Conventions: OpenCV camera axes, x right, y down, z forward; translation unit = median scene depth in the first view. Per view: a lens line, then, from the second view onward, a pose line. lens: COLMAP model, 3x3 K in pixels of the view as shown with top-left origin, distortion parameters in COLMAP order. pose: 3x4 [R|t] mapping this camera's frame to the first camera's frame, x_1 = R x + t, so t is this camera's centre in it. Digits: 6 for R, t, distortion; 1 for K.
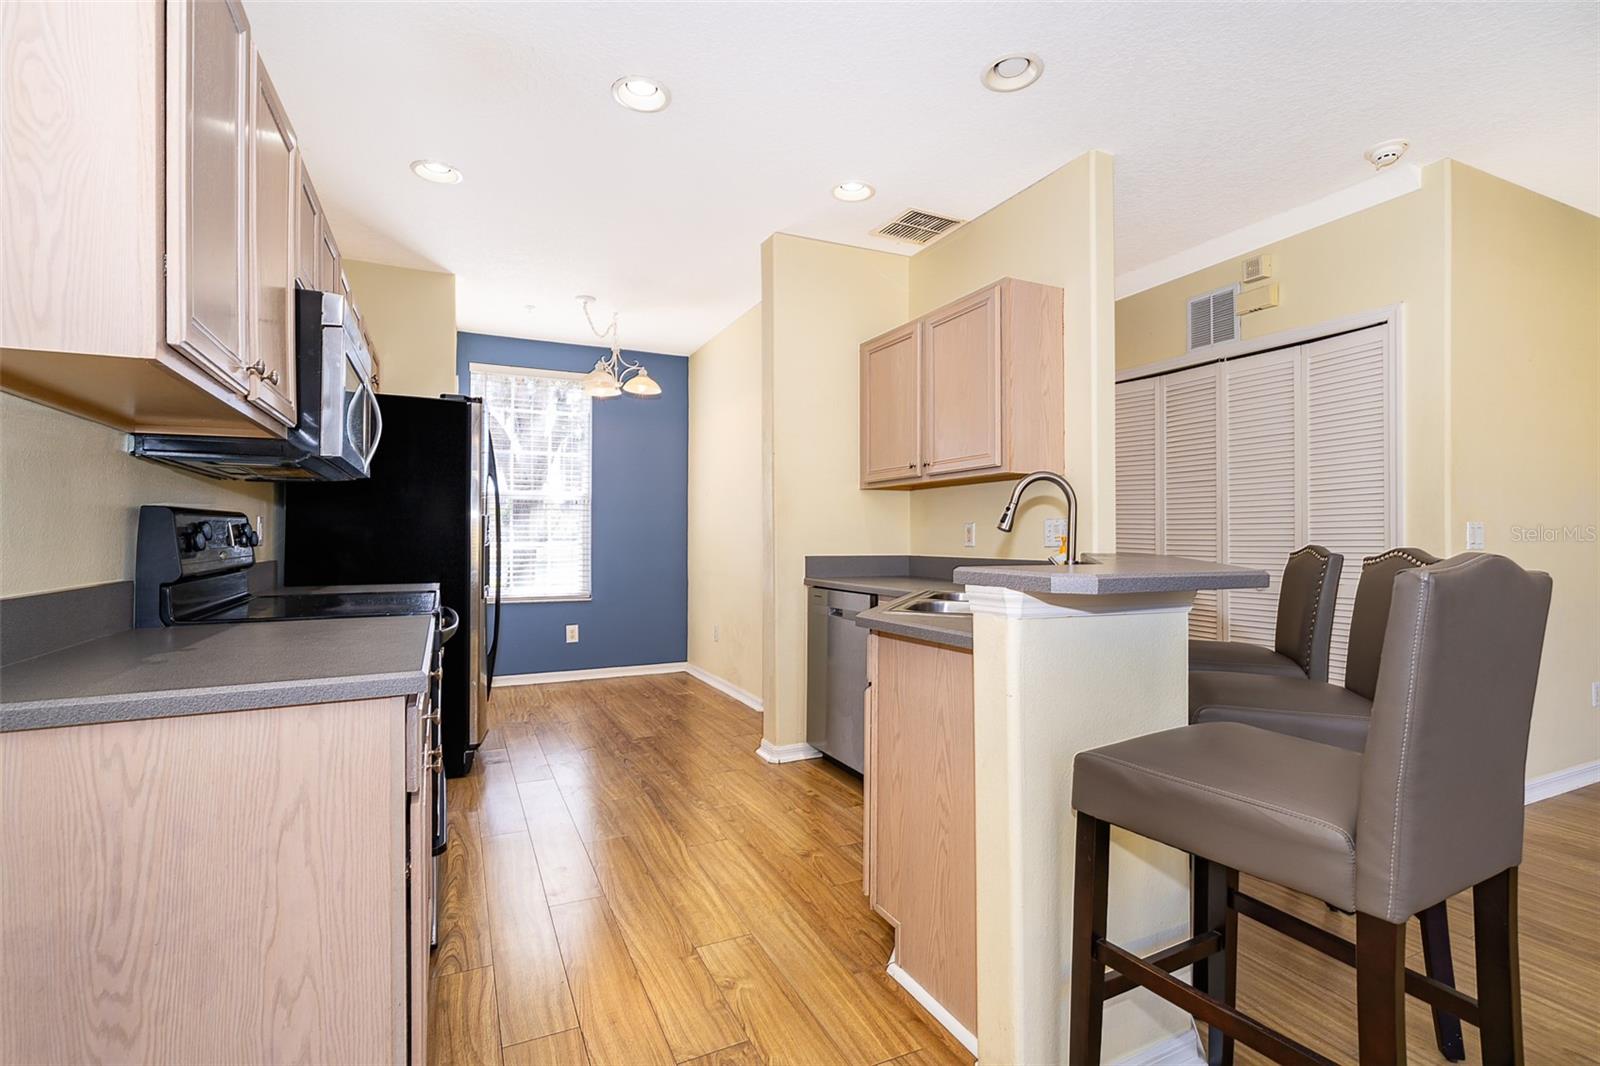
lens RADIAL K [[737.2, 0, 800.0], [0, 737.2, 533.0], [0, 0, 1]] dist [0.002070, -0.000036]
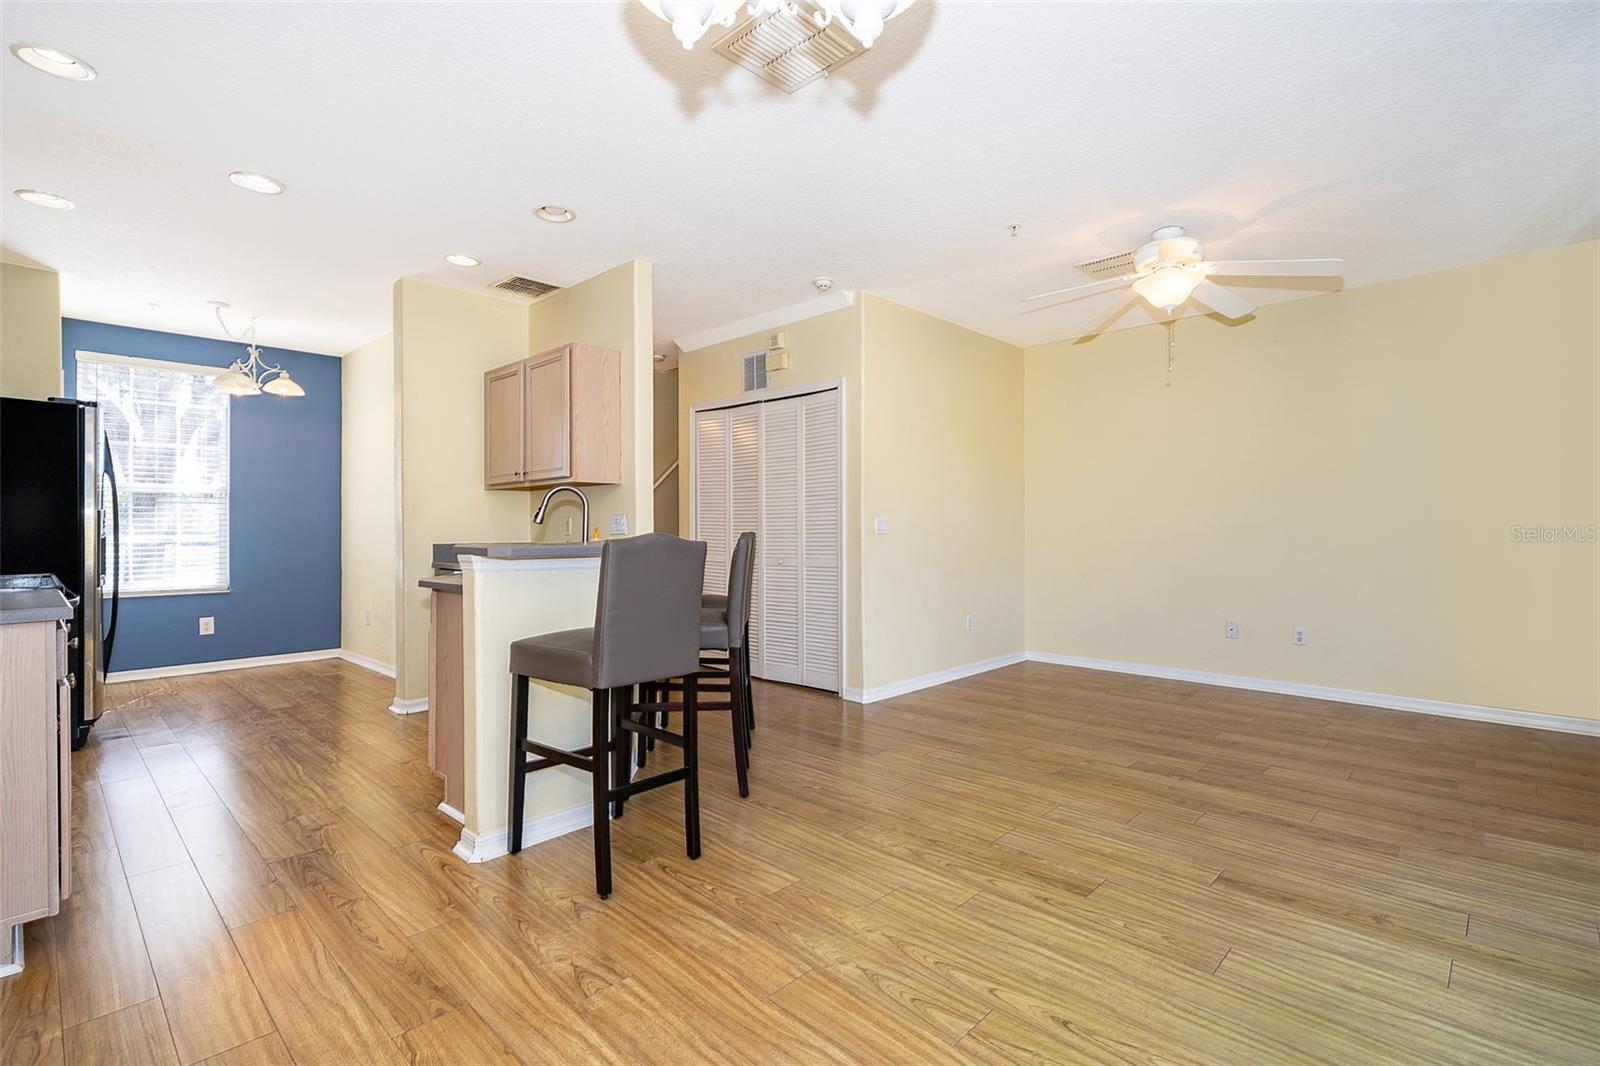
lens RADIAL K [[744.4, 0, 792.9], [0, 744.4, 525.6], [0, 0, 1]] dist [0.004291, 0.000623]
pose [[0.938159, -0.002704, 0.346193, 0.139972], [0.002383, 0.999996, 0.001354, 0.000331], [-0.346196, -0.000446, 0.938162, -0.365897]]
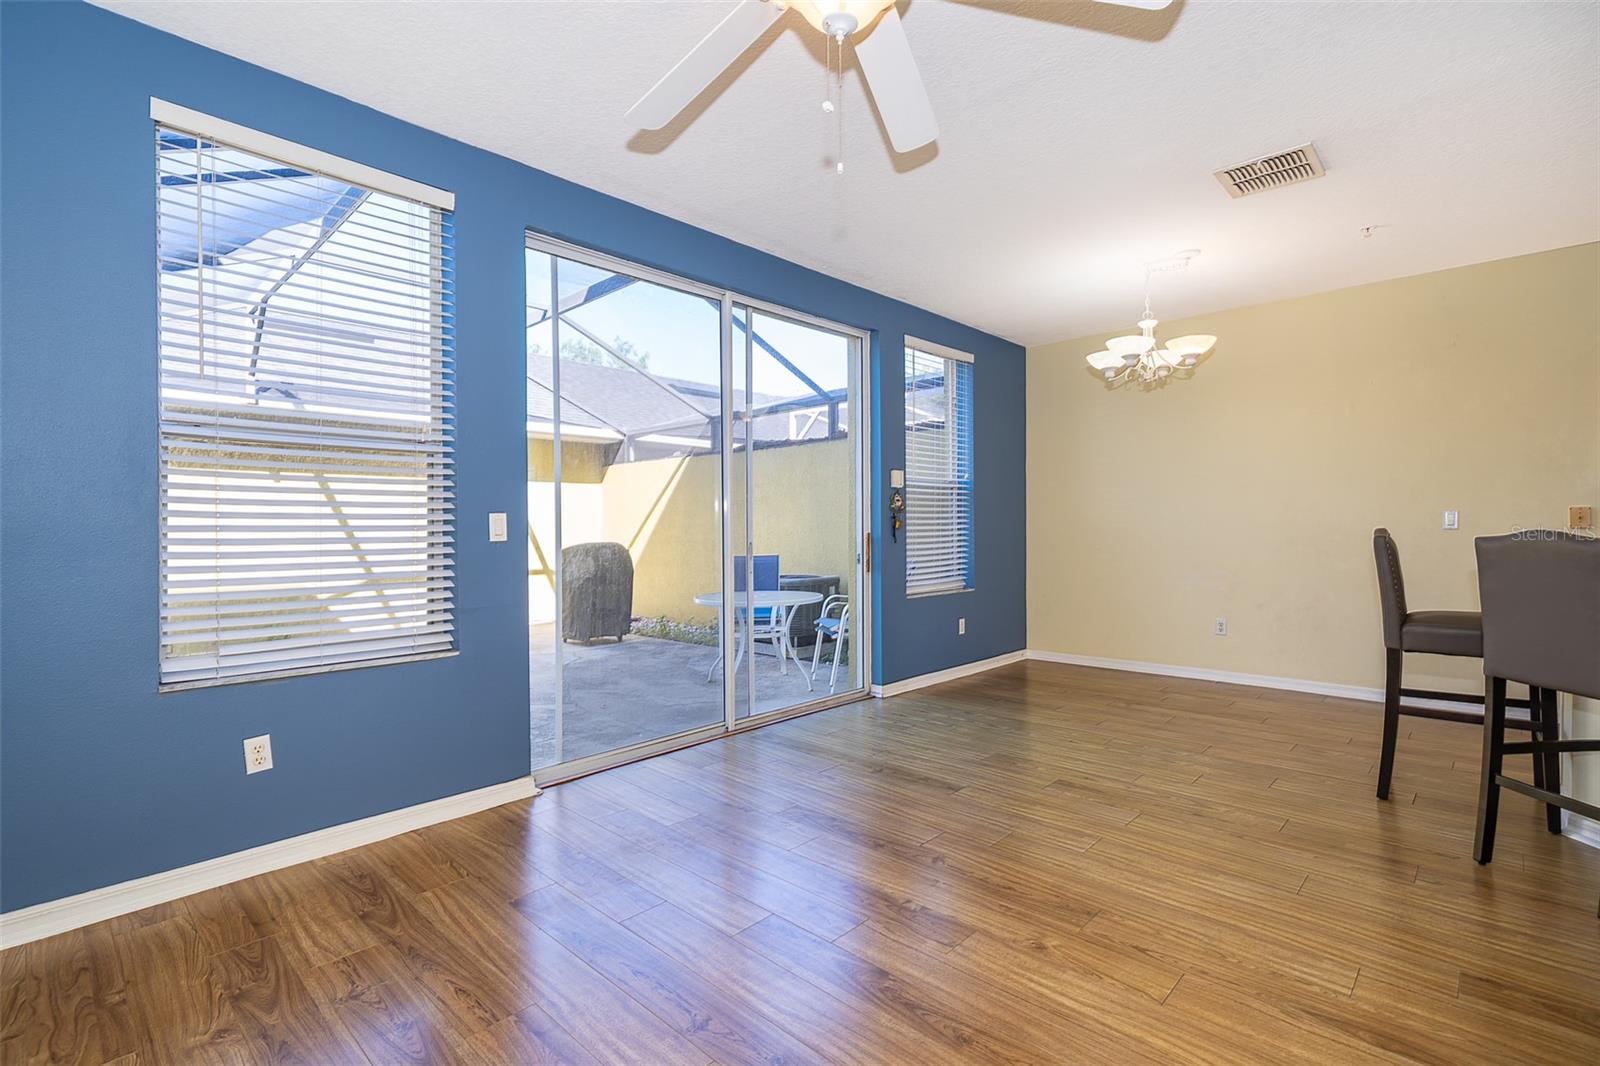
lens RADIAL K [[737.2, 0, 800.0], [0, 737.2, 533.0], [0, 0, 1]] dist [0.002070, -0.000036]
pose [[-0.933928, 0.006994, -0.357393, 1.165190], [0.007706, 0.999970, -0.000567, 0.009734], [0.357378, -0.003283, -0.933954, 0.822146]]
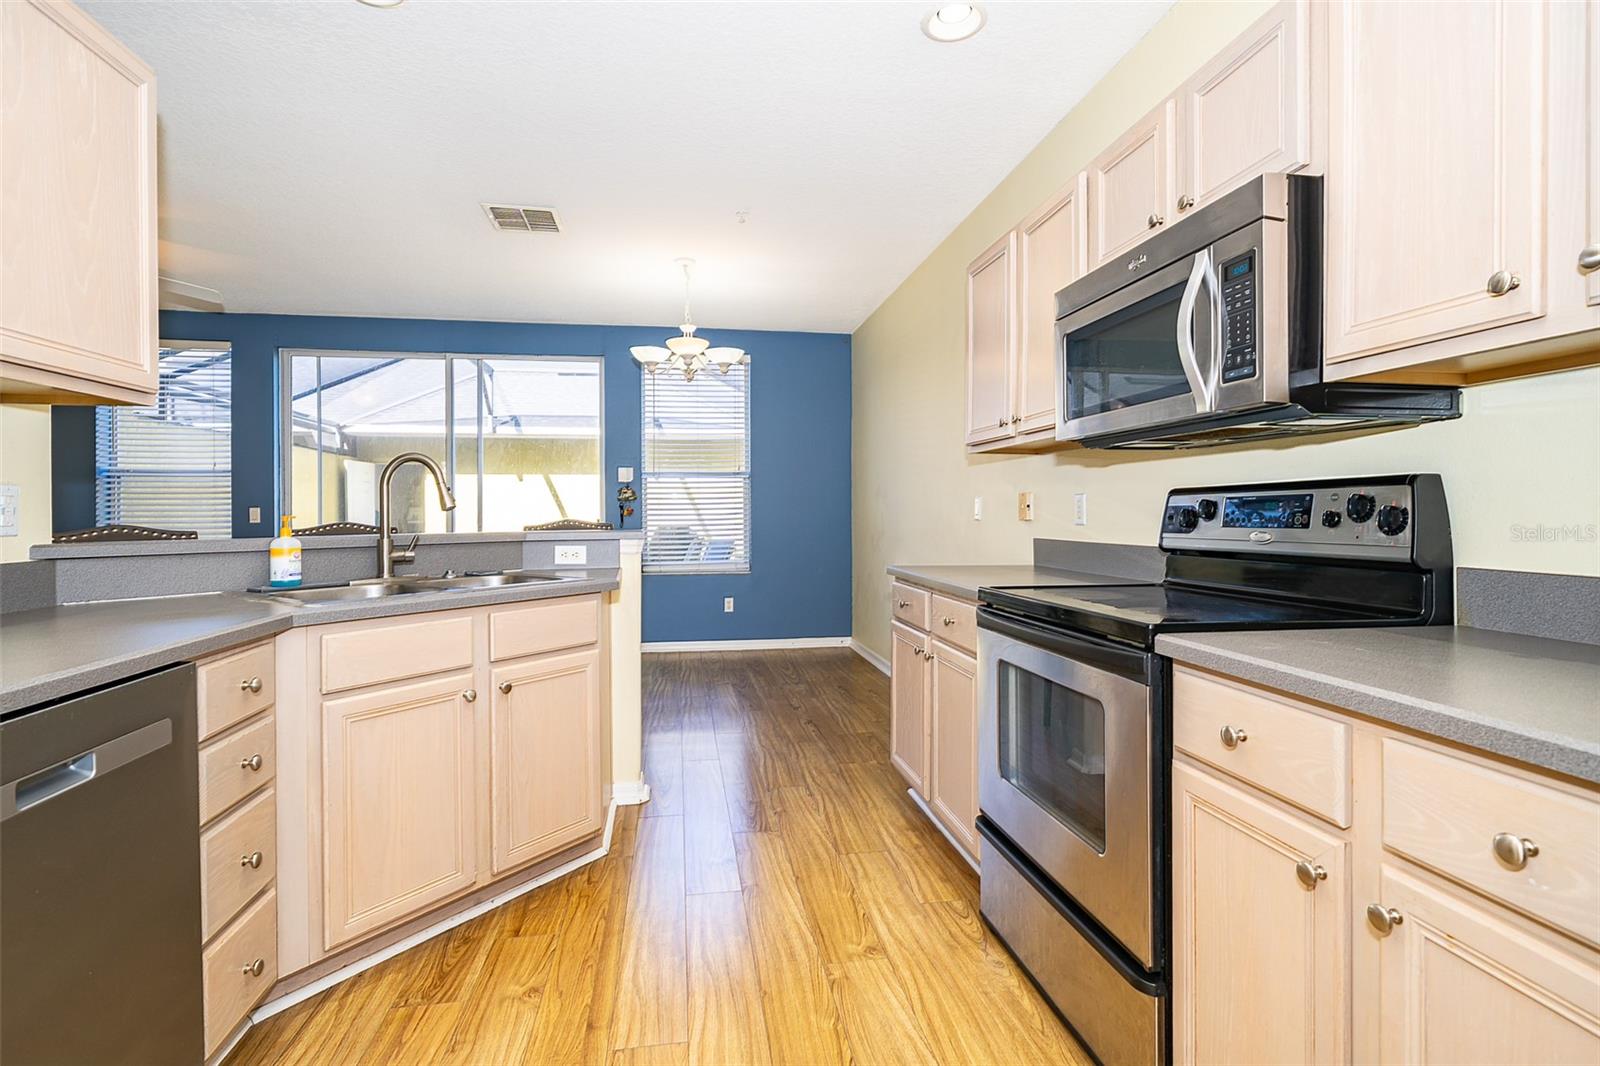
lens RADIAL K [[752.2, 0, 799.7], [0, 752.2, 527.2], [0, 0, 1]] dist [0.002008, 0.000470]
pose [[-0.960172, -0.003142, 0.279392, -0.289819], [0.000534, 0.999914, 0.013082, 0.005456], [-0.279409, 0.012710, -0.960088, 1.107442]]
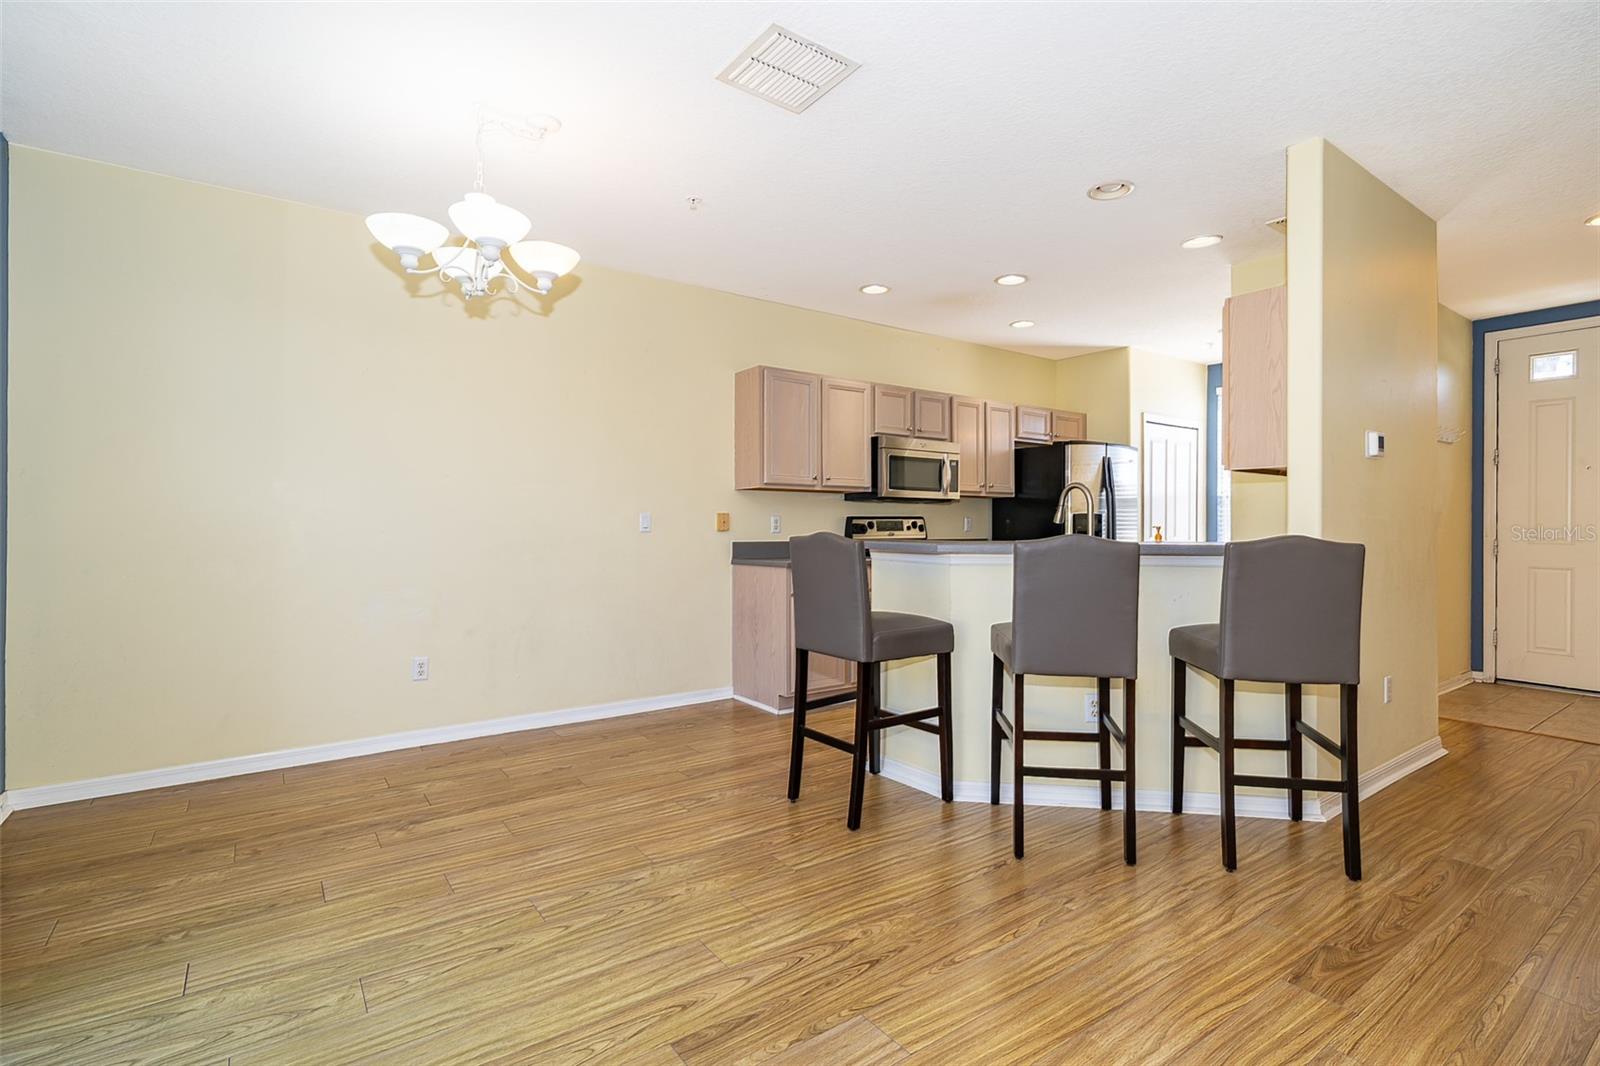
lens RADIAL K [[752.2, 0, 799.7], [0, 752.2, 527.2], [0, 0, 1]] dist [0.002008, 0.000470]
pose [[0.176390, -0.000080, -0.984320, 1.013441], [0.004579, 0.999989, 0.000739, 0.002791], [0.984310, -0.004638, 0.176388, 0.116121]]
